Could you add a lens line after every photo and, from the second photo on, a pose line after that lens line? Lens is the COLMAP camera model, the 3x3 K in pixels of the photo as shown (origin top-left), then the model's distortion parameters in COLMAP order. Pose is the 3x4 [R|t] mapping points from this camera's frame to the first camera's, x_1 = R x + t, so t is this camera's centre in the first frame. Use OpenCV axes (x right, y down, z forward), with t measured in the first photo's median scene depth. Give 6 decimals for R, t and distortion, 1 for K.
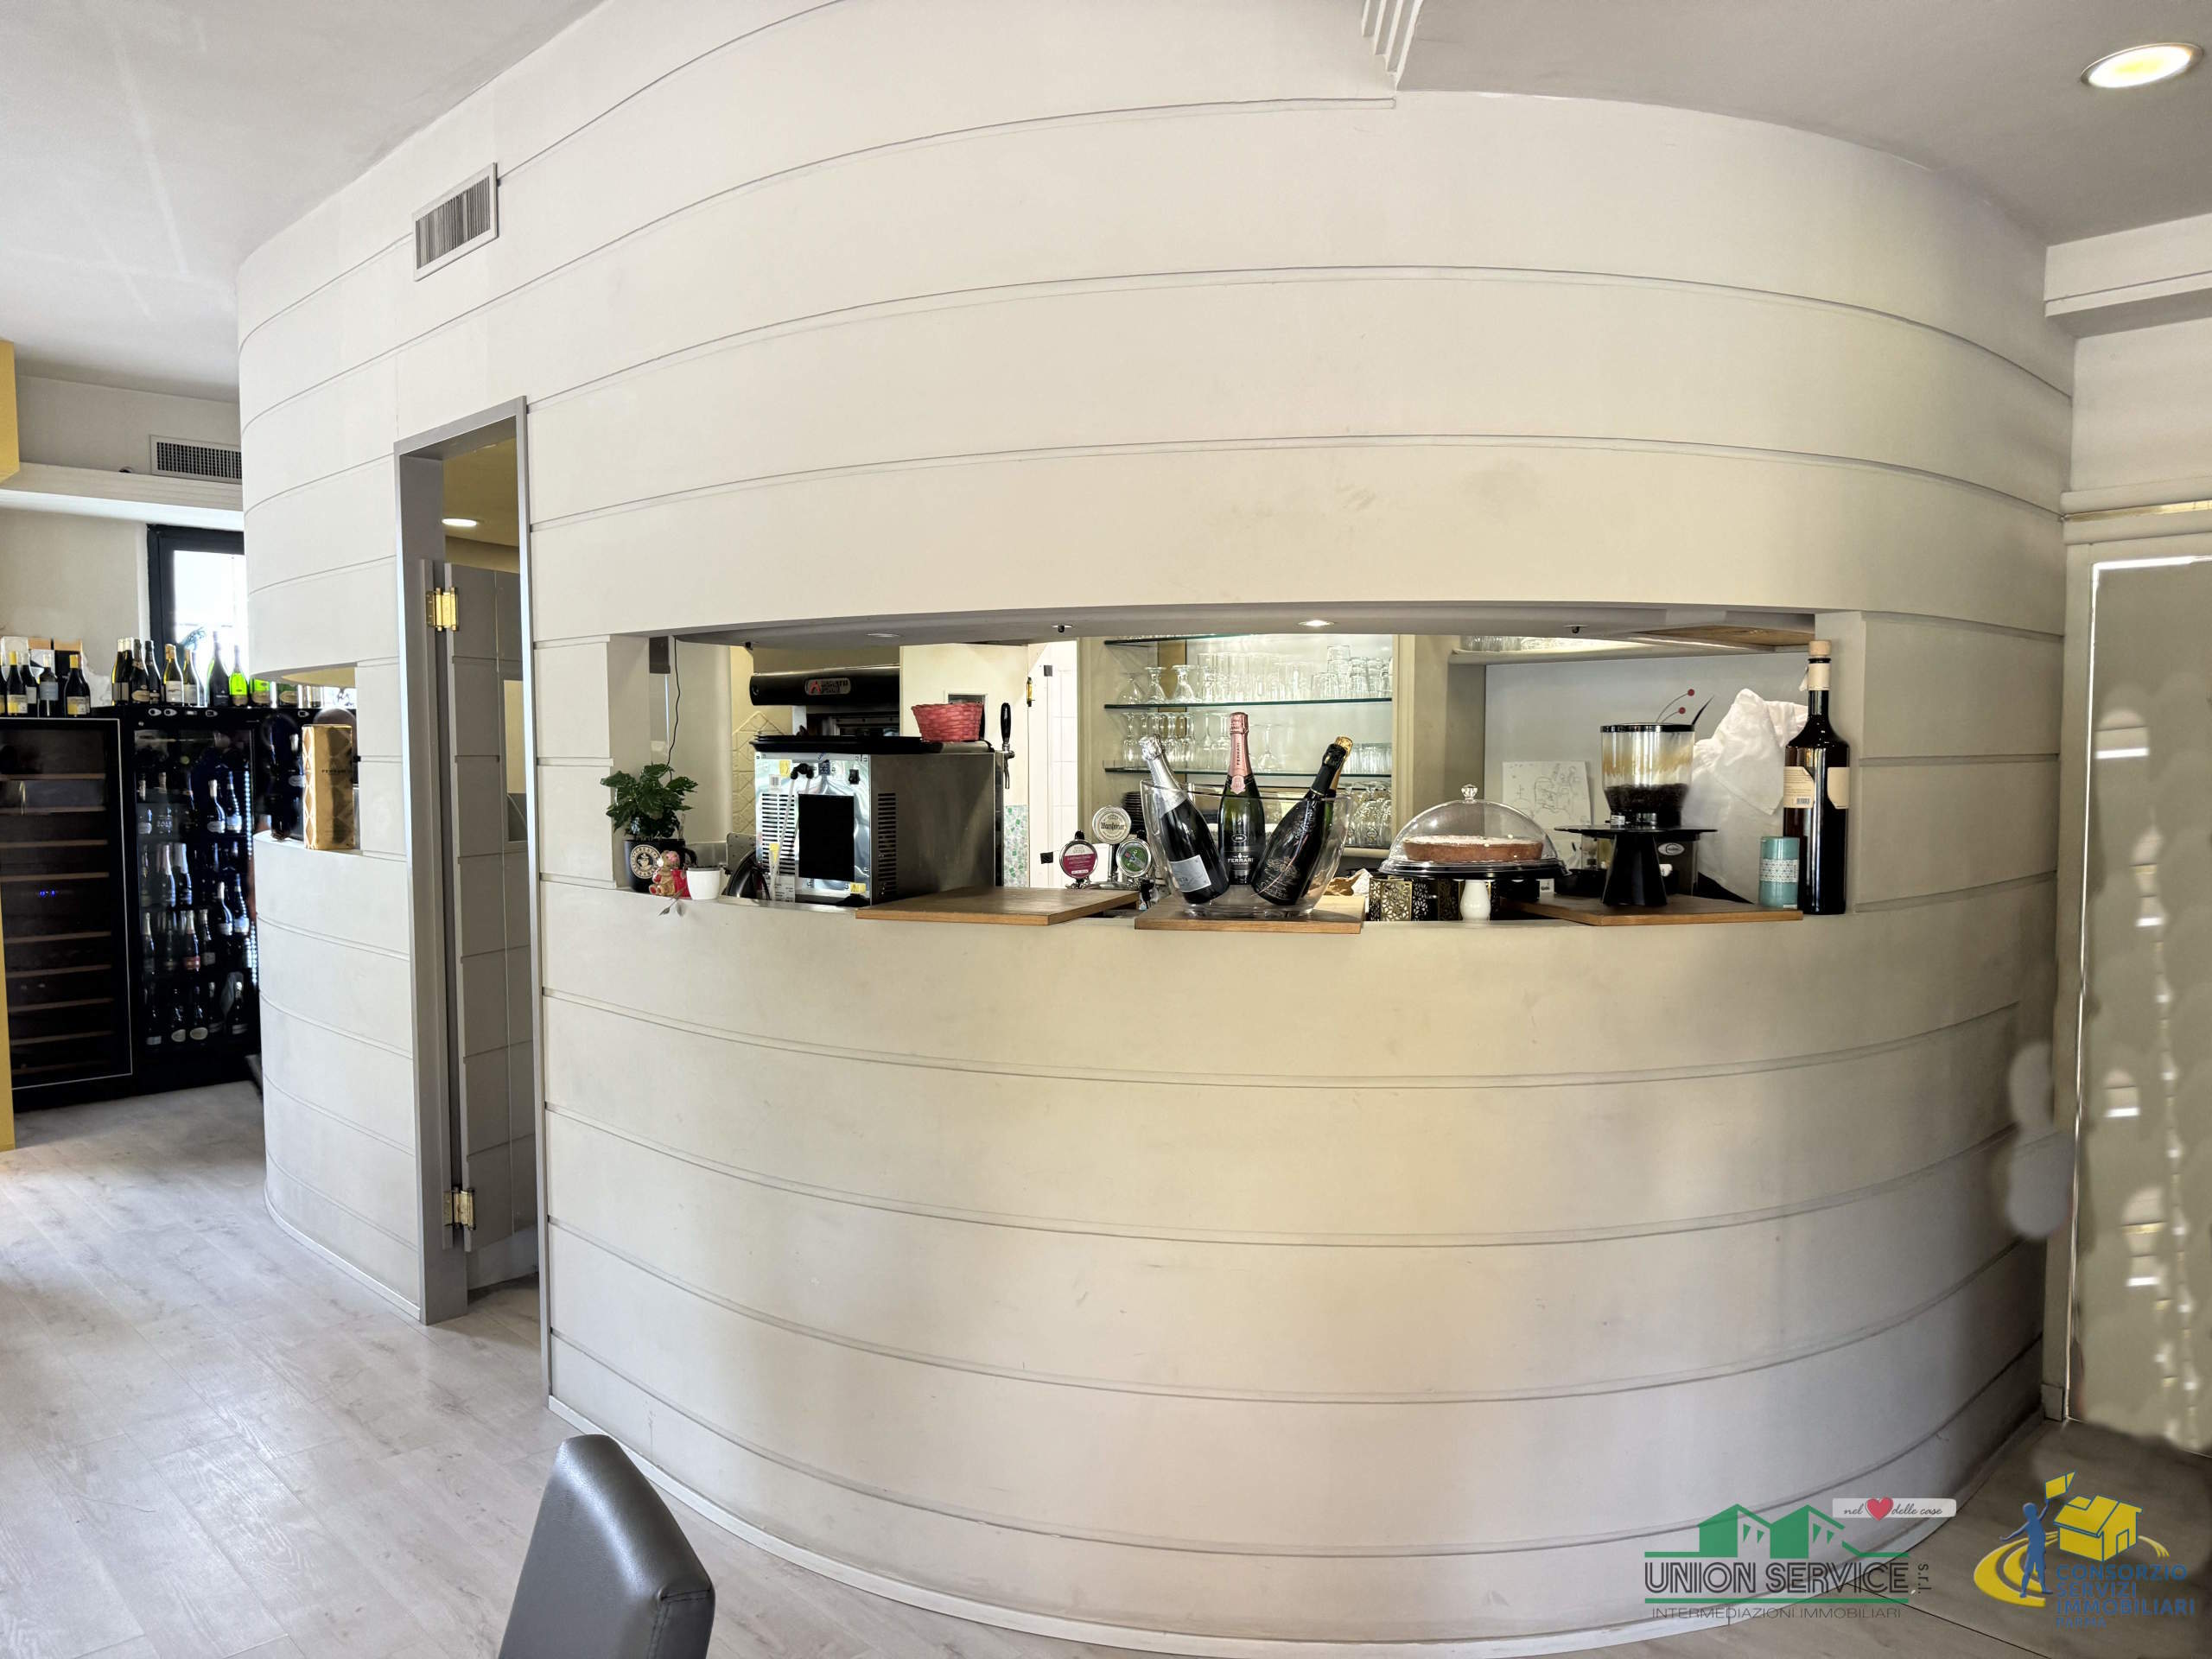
lens RADIAL K [[1588.8, 0, 1118.8], [0, 1588.8, 830.8], [0, 0, 1]] dist [-0.001002, 0.012508]
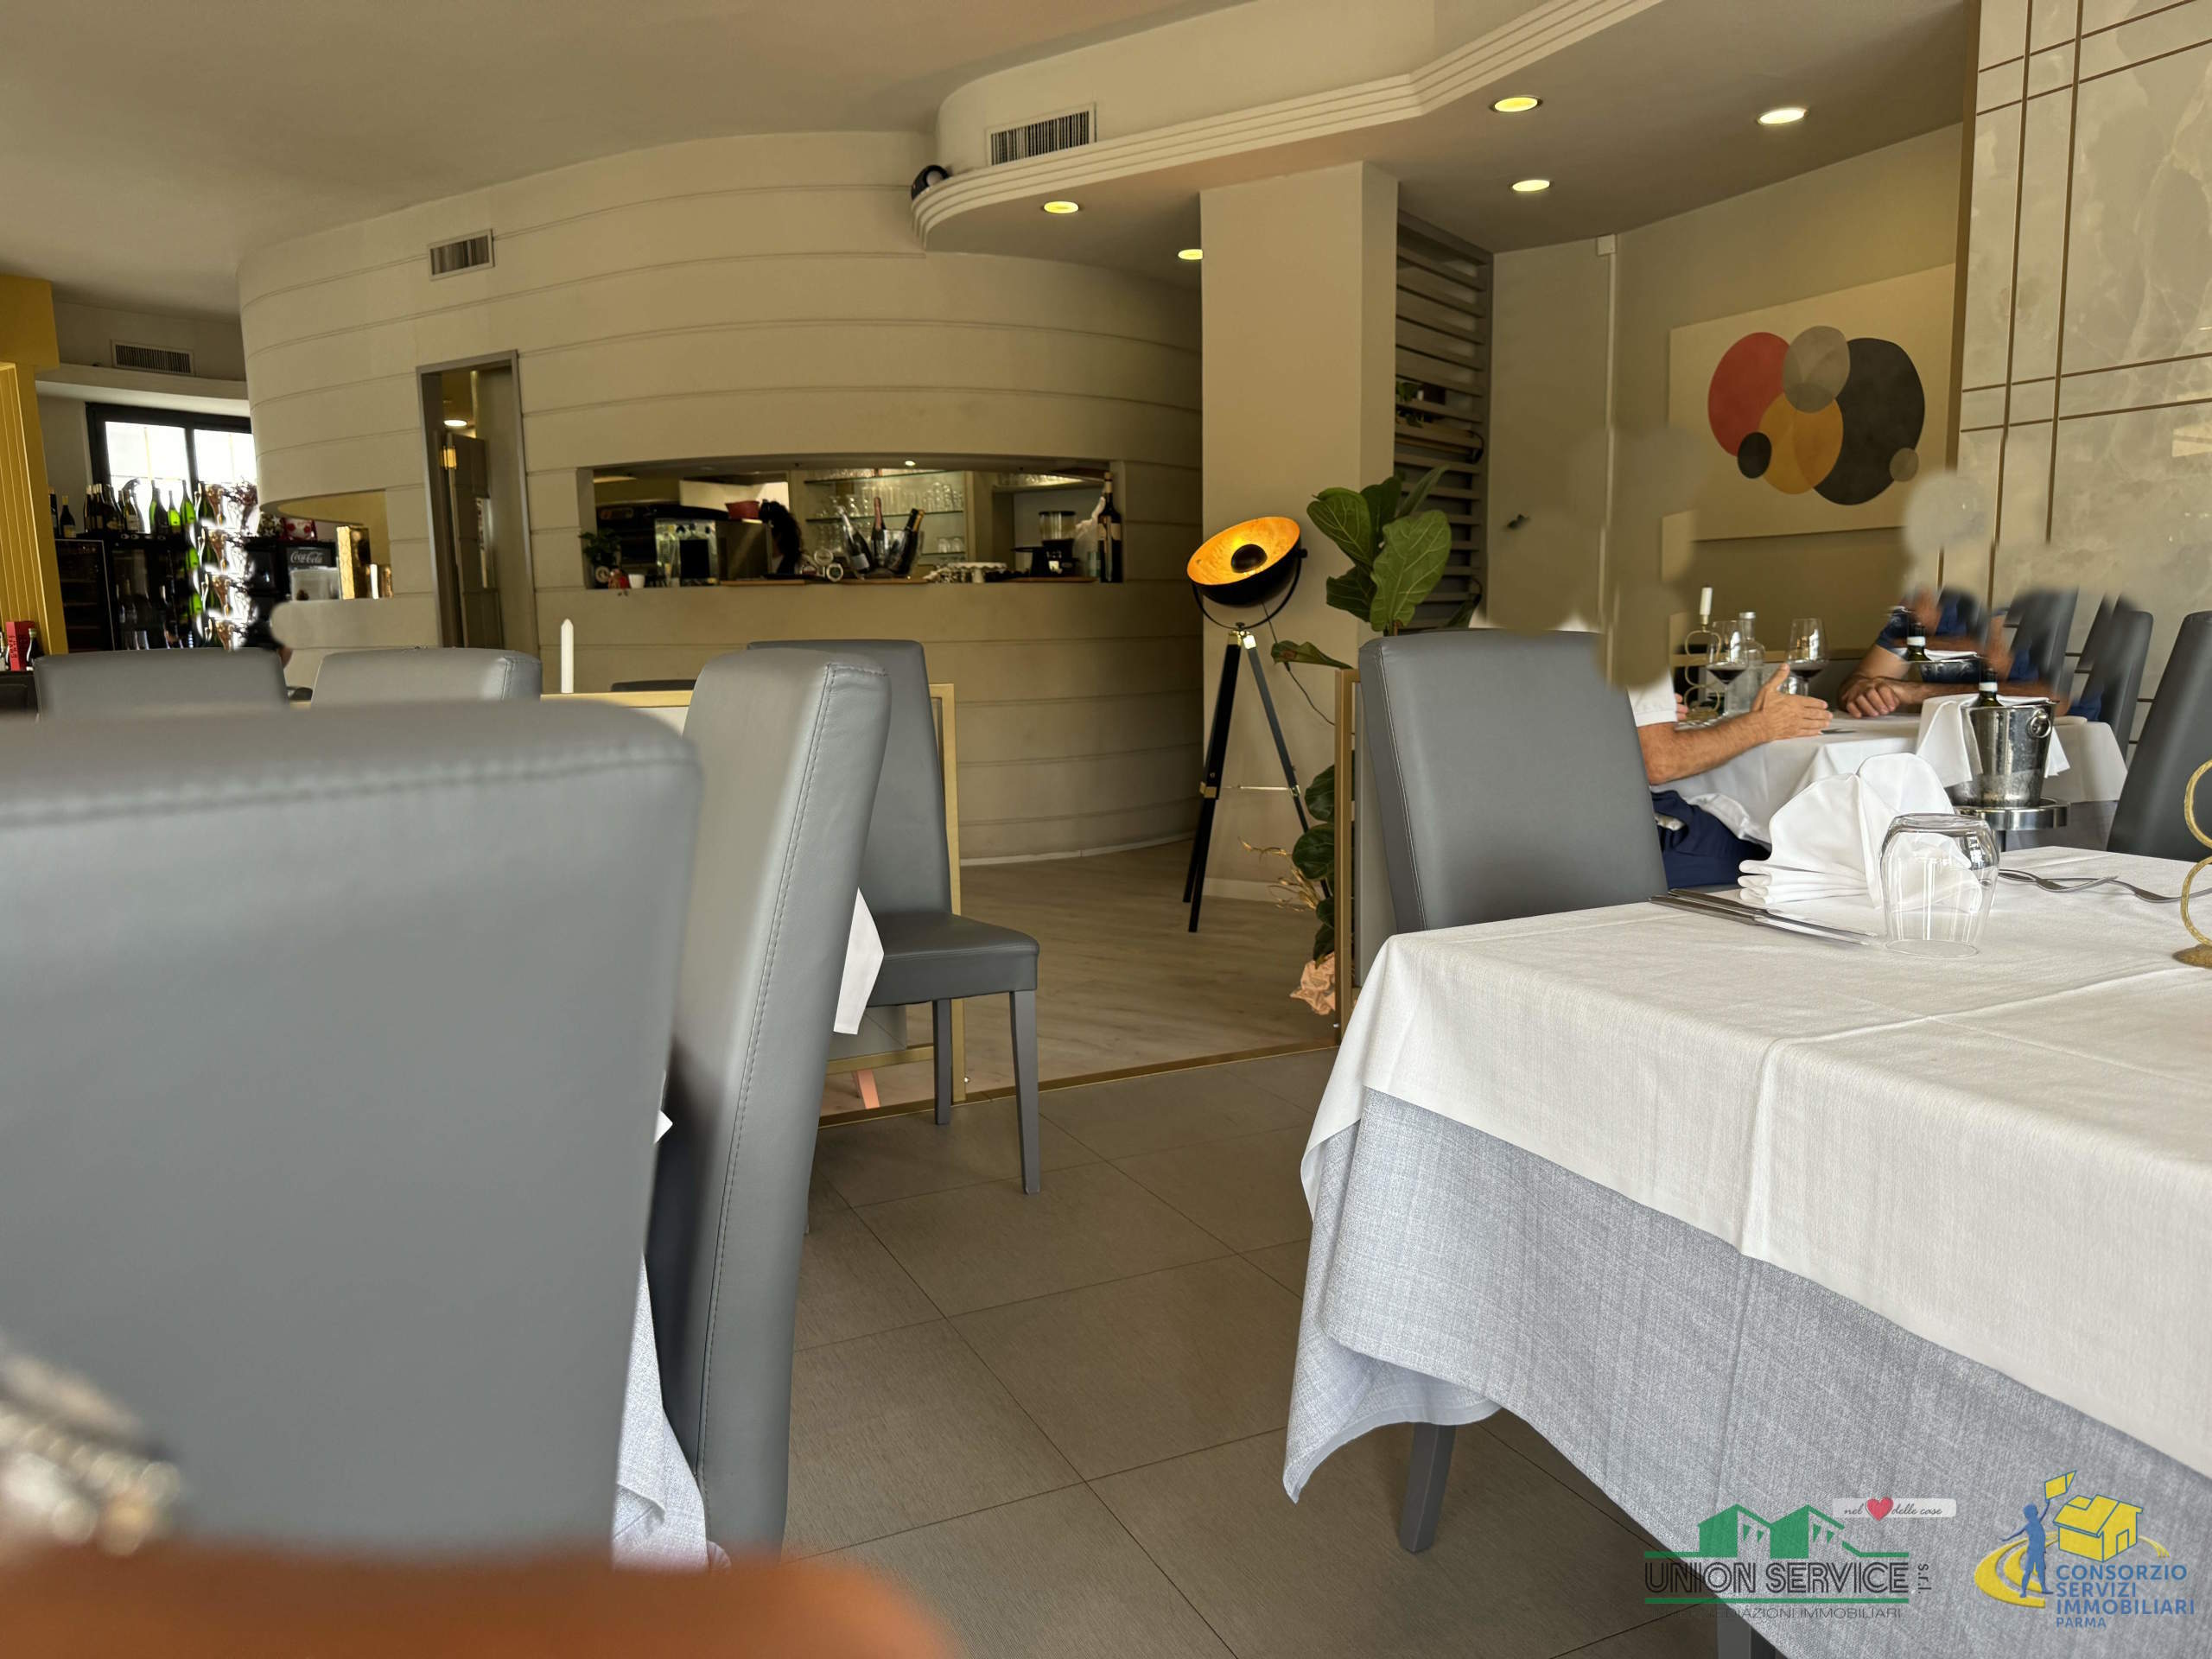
lens RADIAL K [[1574.3, 0, 1189.3], [0, 1574.3, 888.2], [0, 0, 1]] dist [-0.005321, -0.004590]
pose [[0.966661, -0.053804, 0.250342, -0.054048], [0.027858, 0.993970, 0.106054, 0.152367], [-0.254538, -0.095545, 0.962331, -0.833031]]
